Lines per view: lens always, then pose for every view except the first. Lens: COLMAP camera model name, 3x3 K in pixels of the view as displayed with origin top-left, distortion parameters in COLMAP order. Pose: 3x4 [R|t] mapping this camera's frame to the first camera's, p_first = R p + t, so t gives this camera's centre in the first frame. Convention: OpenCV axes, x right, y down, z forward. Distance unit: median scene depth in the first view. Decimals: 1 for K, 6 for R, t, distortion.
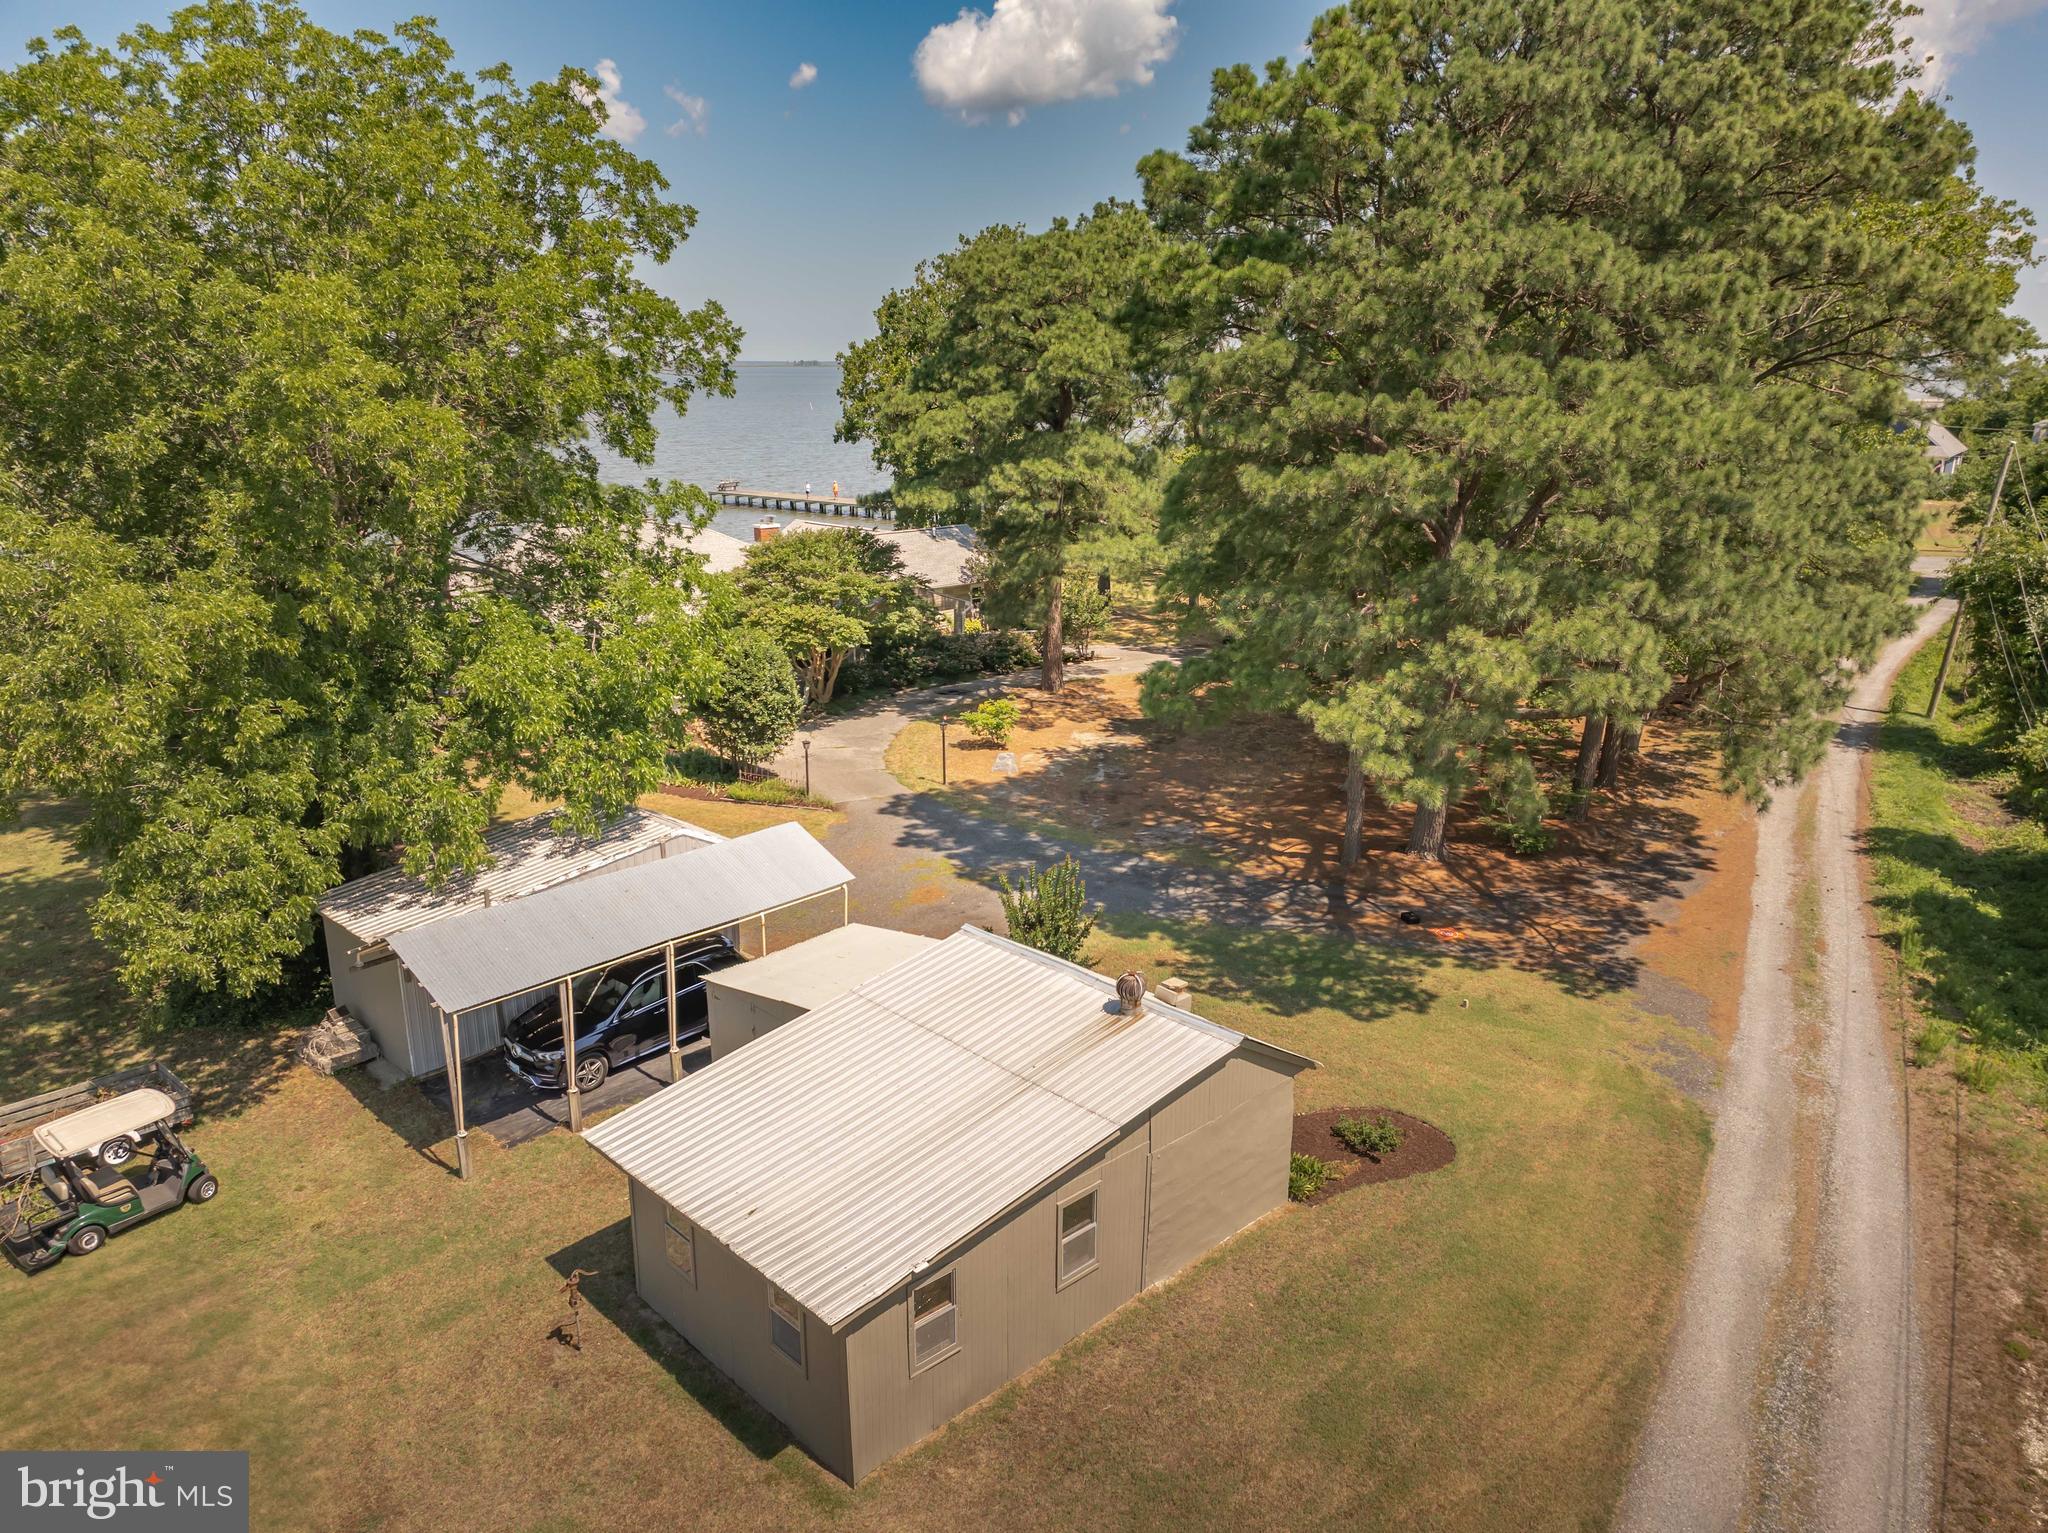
lens RADIAL K [[1428.2, 0, 1024.0], [0, 1428.2, 766.5], [0, 0, 1]] dist [-0.031833, 0.018430]
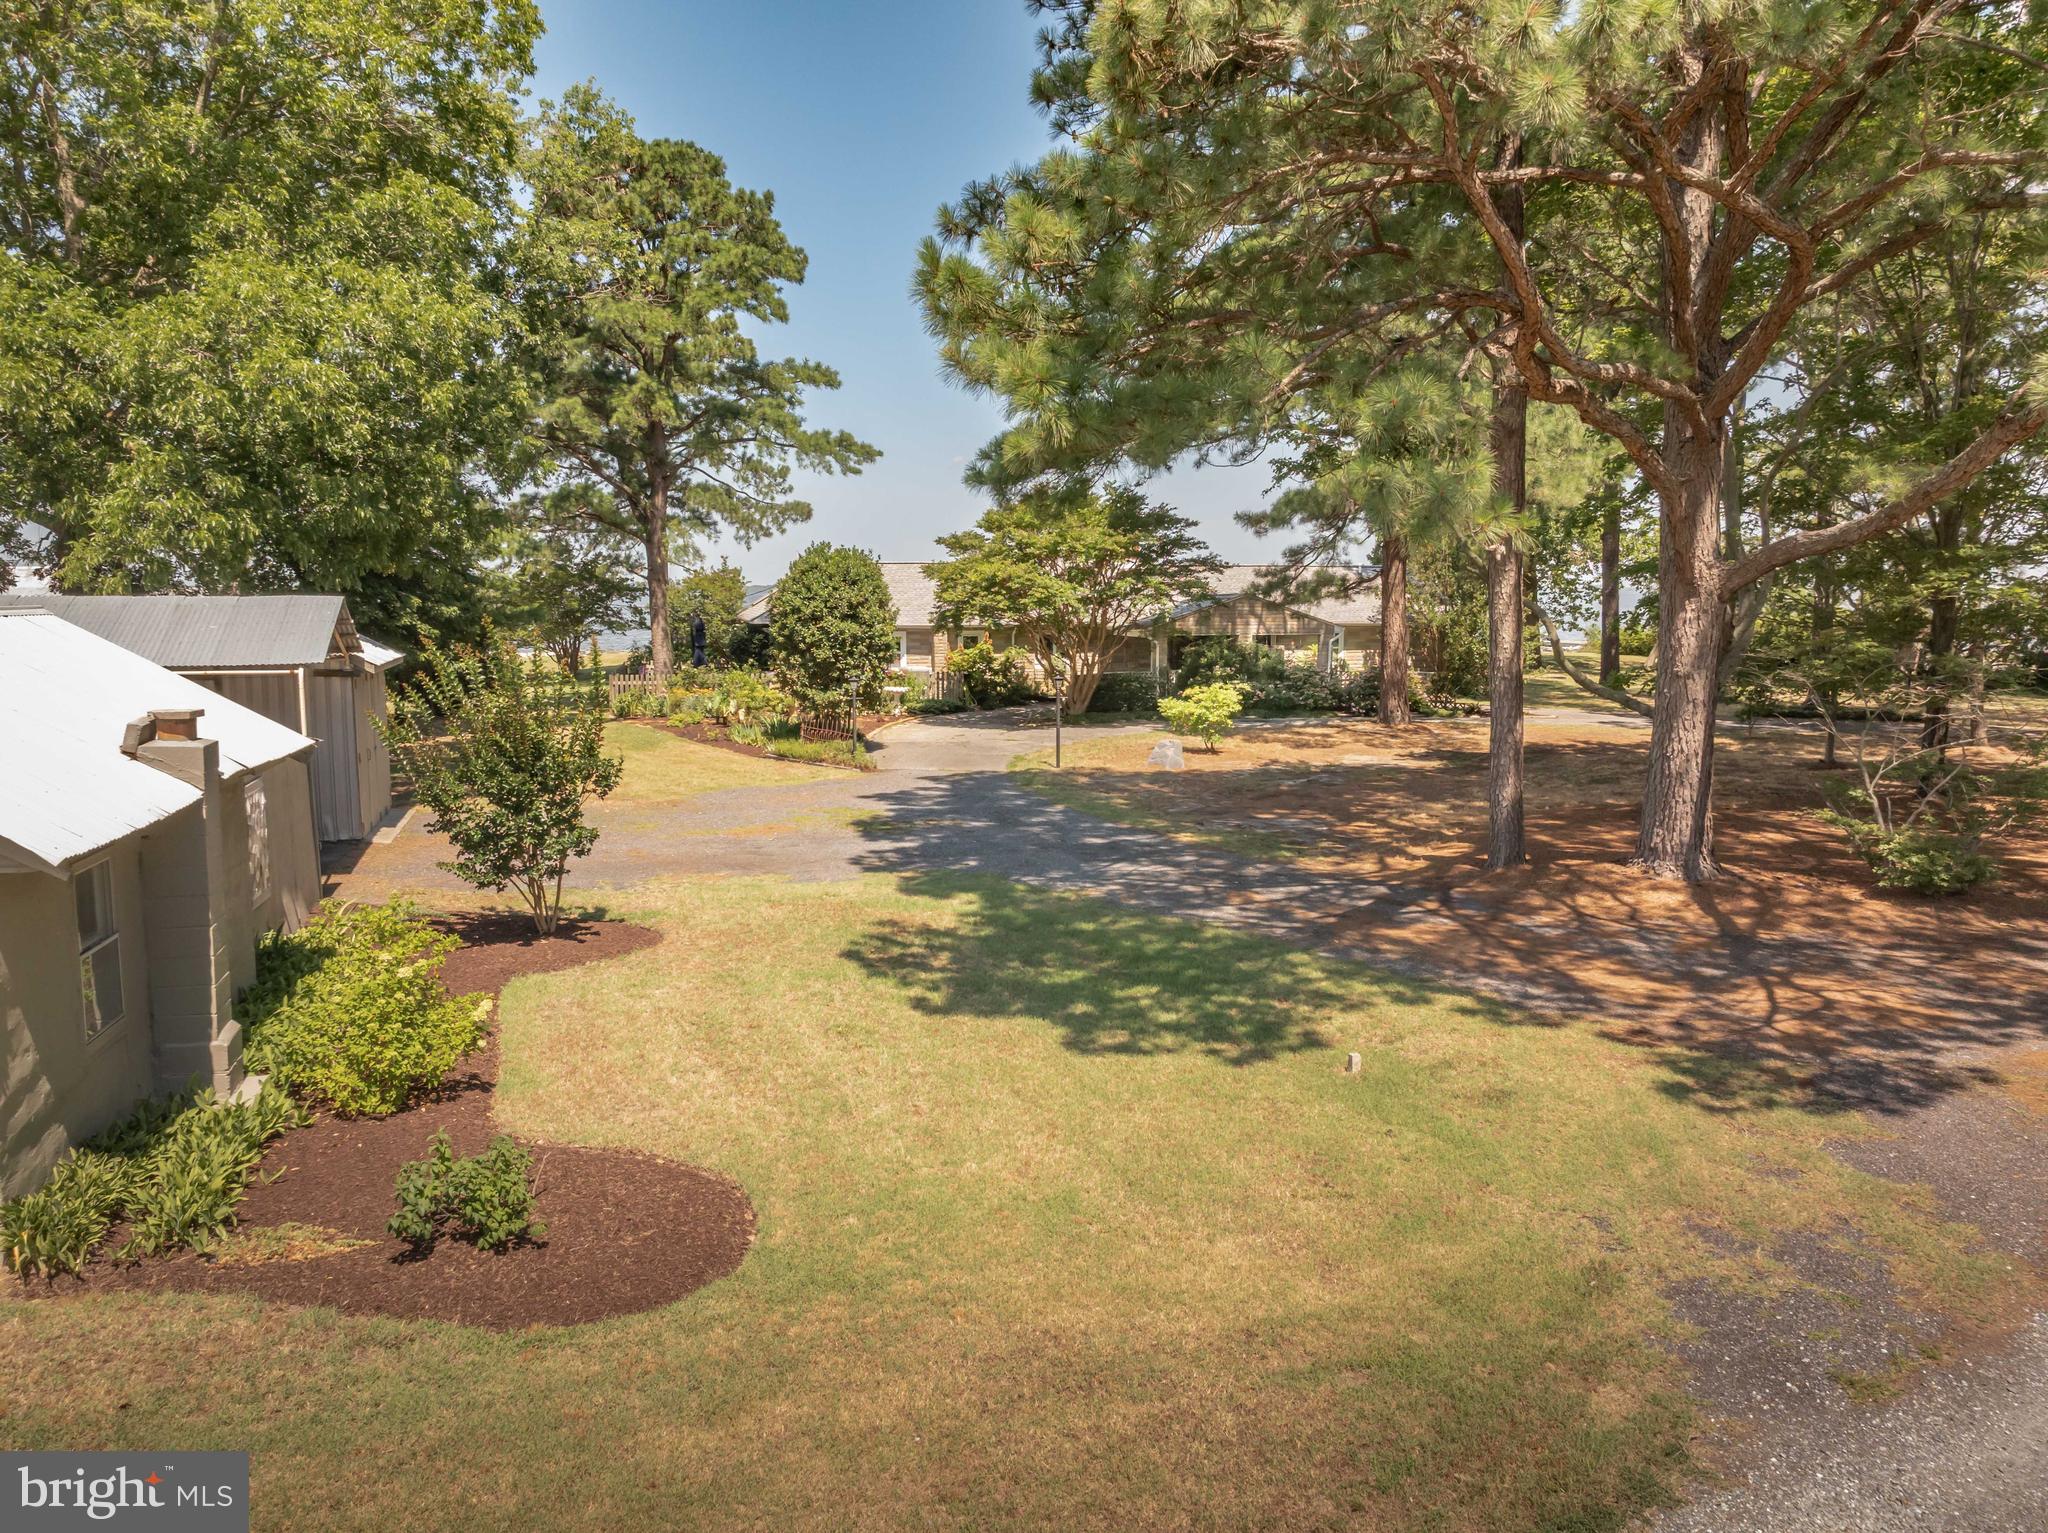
lens RADIAL K [[1428.2, 0, 1024.0], [0, 1428.2, 766.5], [0, 0, 1]] dist [-0.031833, 0.018430]
pose [[0.862804, 0.058040, -0.502196, 0.258595], [-0.130785, 0.985196, -0.110834, 0.084984], [0.488329, 0.161308, 0.857621, 0.354534]]
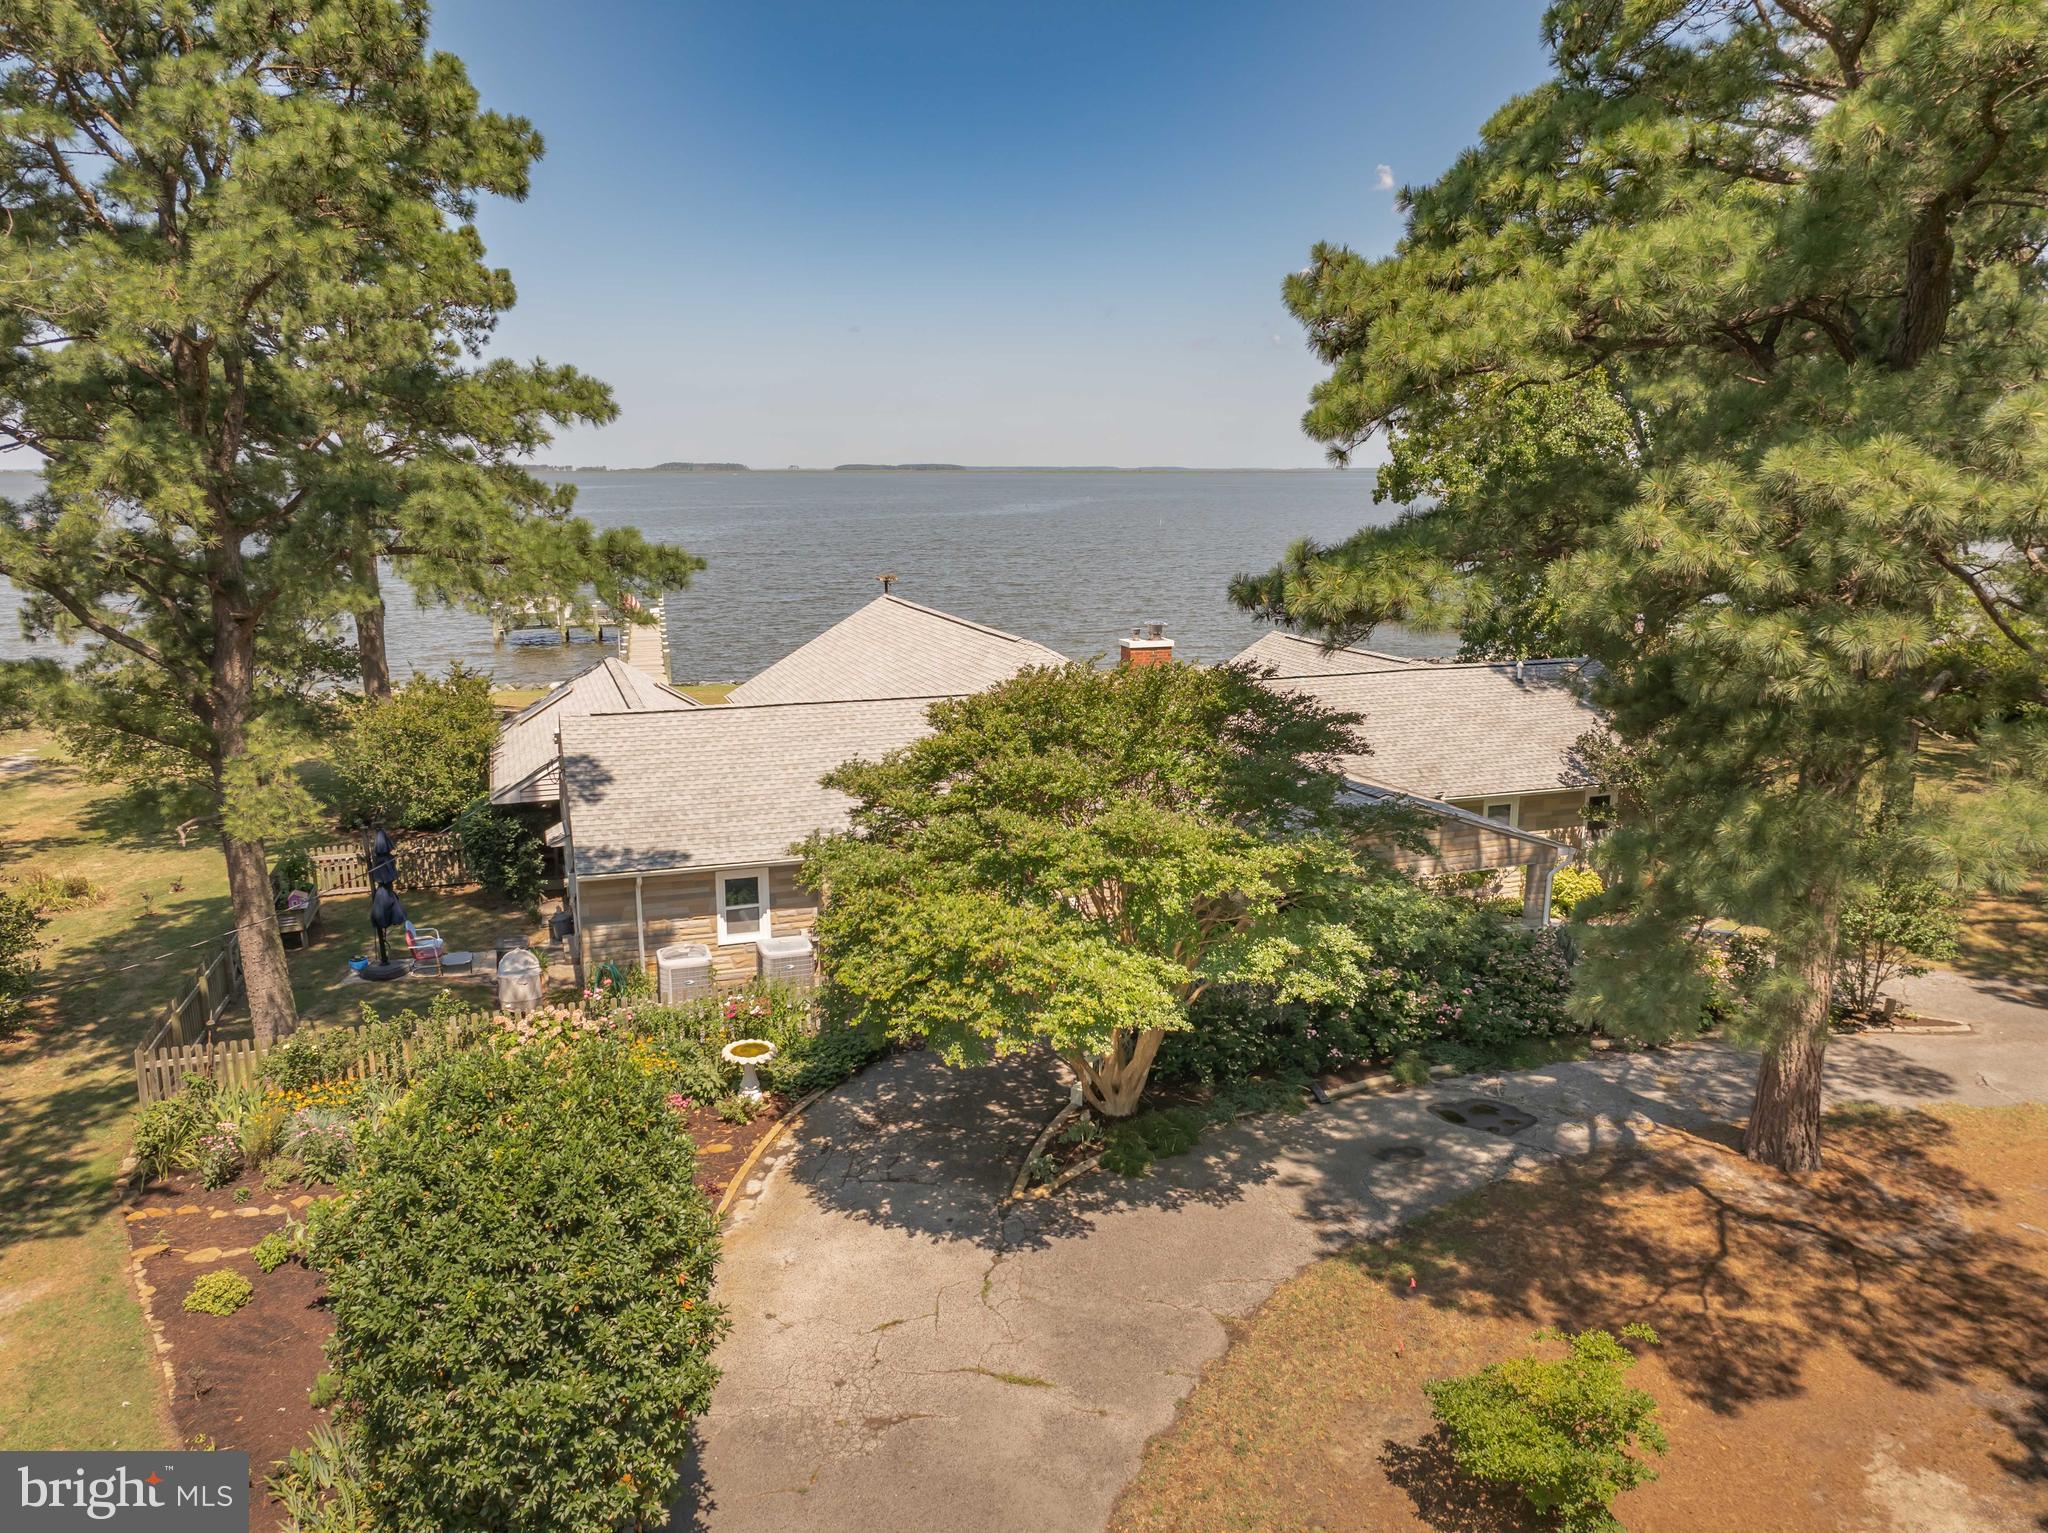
lens RADIAL K [[1428.2, 0, 1024.0], [0, 1428.2, 766.5], [0, 0, 1]] dist [-0.031833, 0.018430]
pose [[0.900582, 0.080158, -0.427233, -0.008404], [-0.109005, 0.993091, -0.043453, -0.131658], [0.420798, 0.085703, 0.903097, 0.711117]]
